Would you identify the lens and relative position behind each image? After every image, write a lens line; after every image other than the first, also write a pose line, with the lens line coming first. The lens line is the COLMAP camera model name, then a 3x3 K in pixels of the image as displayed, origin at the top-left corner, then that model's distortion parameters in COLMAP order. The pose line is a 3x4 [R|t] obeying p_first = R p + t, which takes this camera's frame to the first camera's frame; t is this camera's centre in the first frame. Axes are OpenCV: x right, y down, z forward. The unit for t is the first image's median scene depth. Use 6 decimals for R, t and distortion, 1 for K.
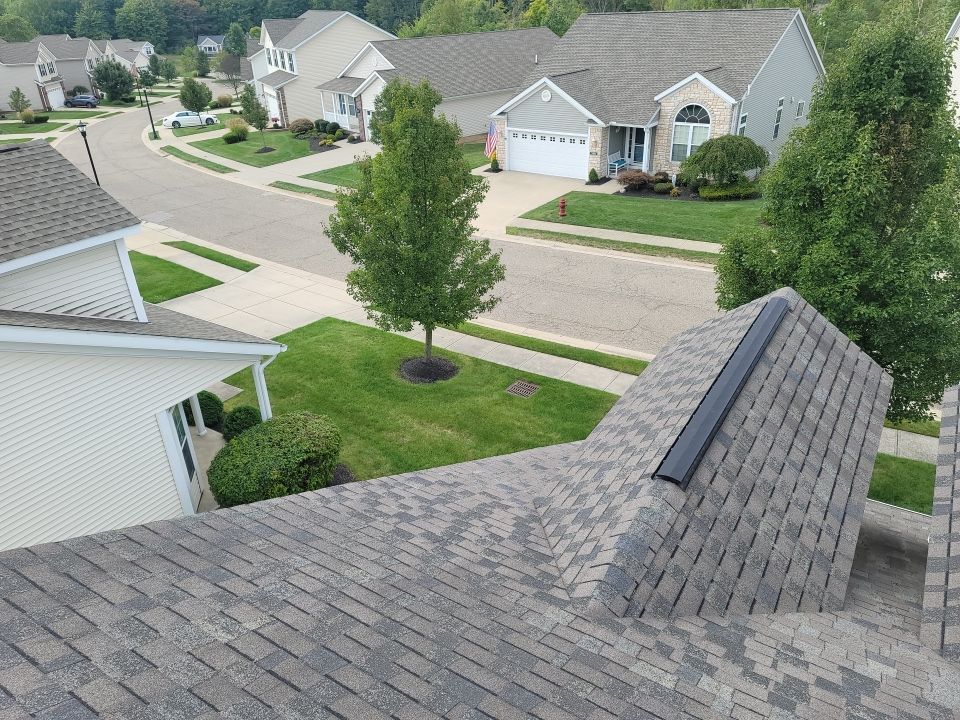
lens RADIAL K [[696.1, 0, 451.9], [0, 696.1, 357.7], [0, 0, 1]] dist [0.087623, -0.084247]
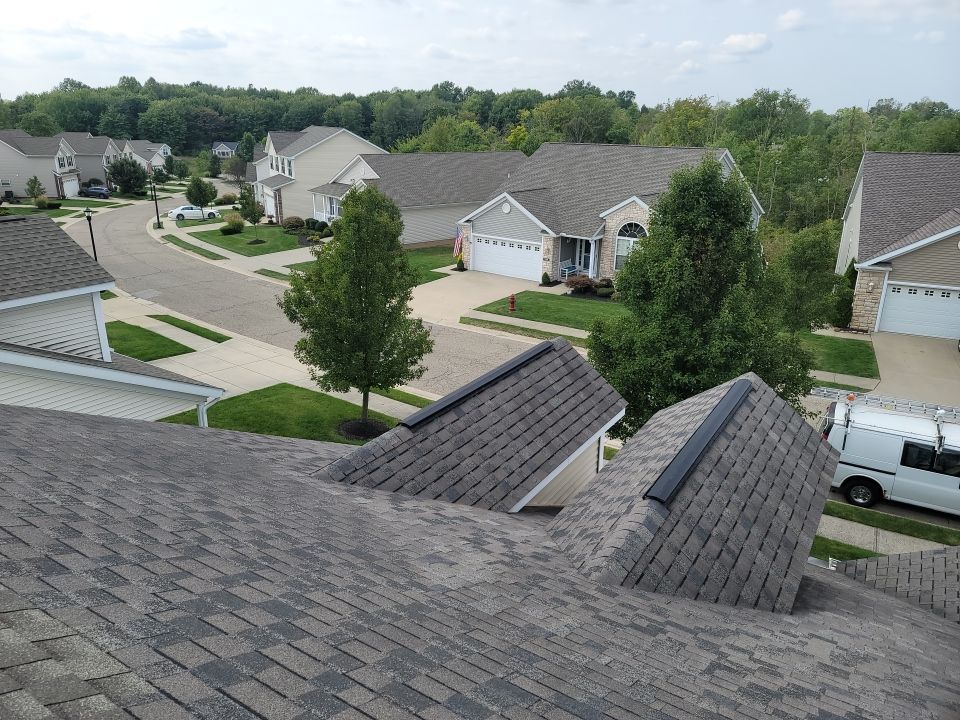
lens RADIAL K [[696.1, 0, 451.7], [0, 696.1, 346.4], [0, 0, 1]] dist [0.087623, -0.084247]
pose [[0.998614, 0.051919, 0.008661, 0.057786], [-0.049893, 0.986087, -0.158568, 0.035617], [-0.016773, 0.157916, 0.987310, -0.086919]]
